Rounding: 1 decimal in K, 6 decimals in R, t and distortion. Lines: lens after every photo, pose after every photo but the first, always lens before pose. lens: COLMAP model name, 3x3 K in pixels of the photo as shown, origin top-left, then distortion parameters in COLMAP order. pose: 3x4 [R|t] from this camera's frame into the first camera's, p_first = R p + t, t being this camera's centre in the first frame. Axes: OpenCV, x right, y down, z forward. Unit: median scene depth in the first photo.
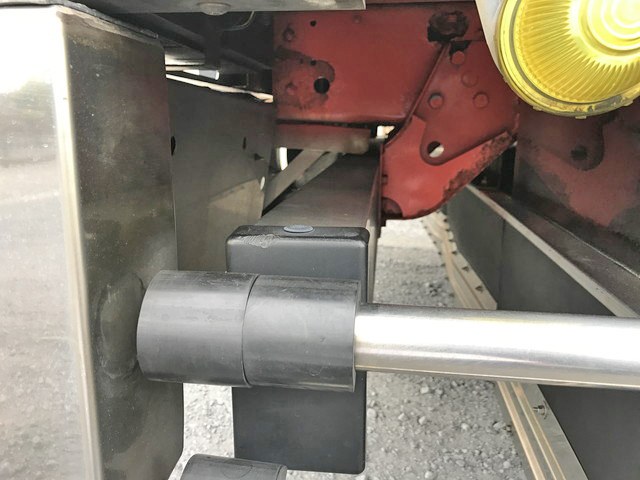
lens RADIAL K [[527.6, 0, 320.5], [0, 527.6, 235.5], [0, 0, 1]] dist [0.035527, -0.045813]
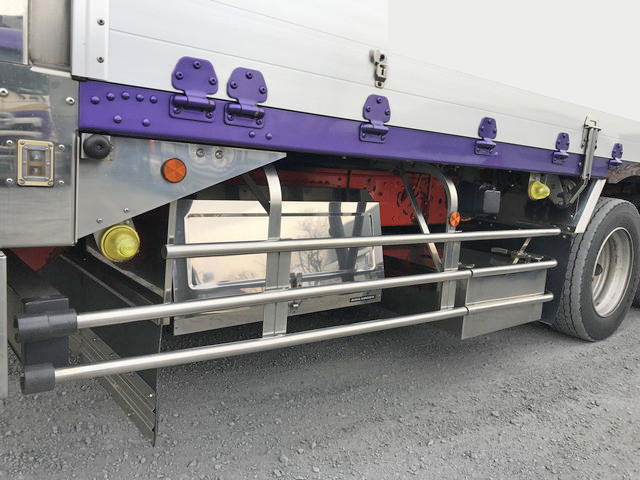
lens RADIAL K [[527.6, 0, 320.5], [0, 527.6, 235.5], [0, 0, 1]] dist [0.035527, -0.045813]
pose [[0.676678, -0.054351, 0.734271, -0.725667], [0.079067, 0.996869, 0.000923, -0.147195], [-0.732022, 0.057432, 0.678856, -1.446238]]
